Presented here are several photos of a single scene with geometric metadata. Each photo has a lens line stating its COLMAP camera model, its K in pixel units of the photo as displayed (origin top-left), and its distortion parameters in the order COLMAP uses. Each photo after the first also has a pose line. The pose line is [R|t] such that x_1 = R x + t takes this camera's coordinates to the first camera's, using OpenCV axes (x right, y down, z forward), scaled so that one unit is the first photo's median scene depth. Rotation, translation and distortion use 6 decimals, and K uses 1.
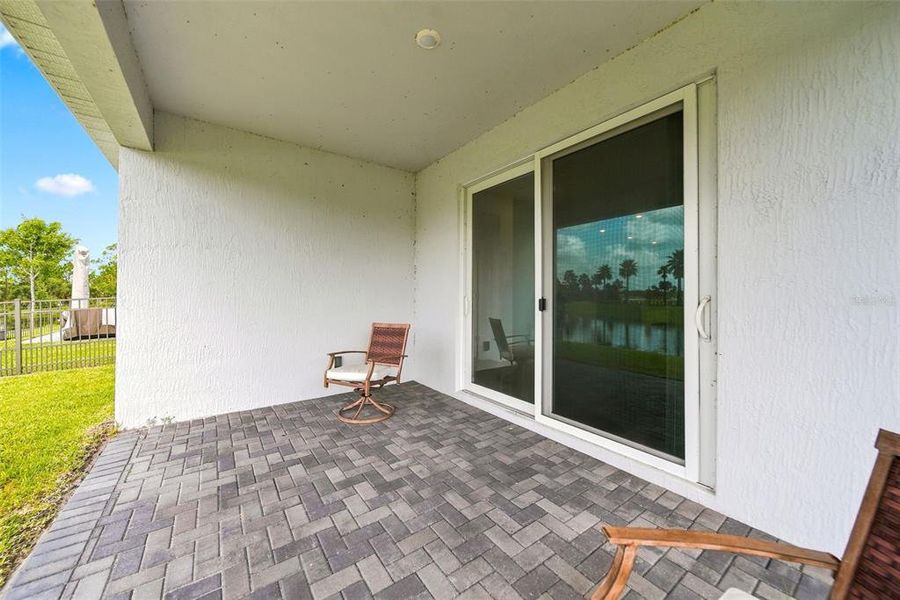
lens RADIAL K [[322.7, 0, 446.4], [0, 322.7, 296.6], [0, 0, 1]] dist [-0.002615, -0.000245]
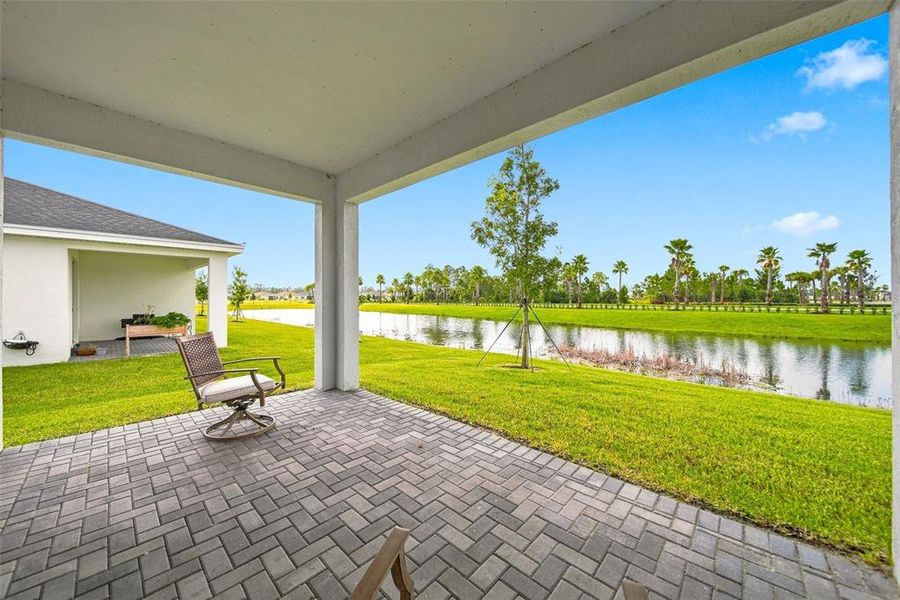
lens RADIAL K [[322.7, 0, 446.4], [0, 322.7, 296.6], [0, 0, 1]] dist [-0.002615, -0.000245]
pose [[-0.983855, -0.006802, -0.178838, -0.332702], [-0.005014, 0.999933, -0.010448, -0.010688], [0.178897, -0.009383, -0.983823, 1.896465]]
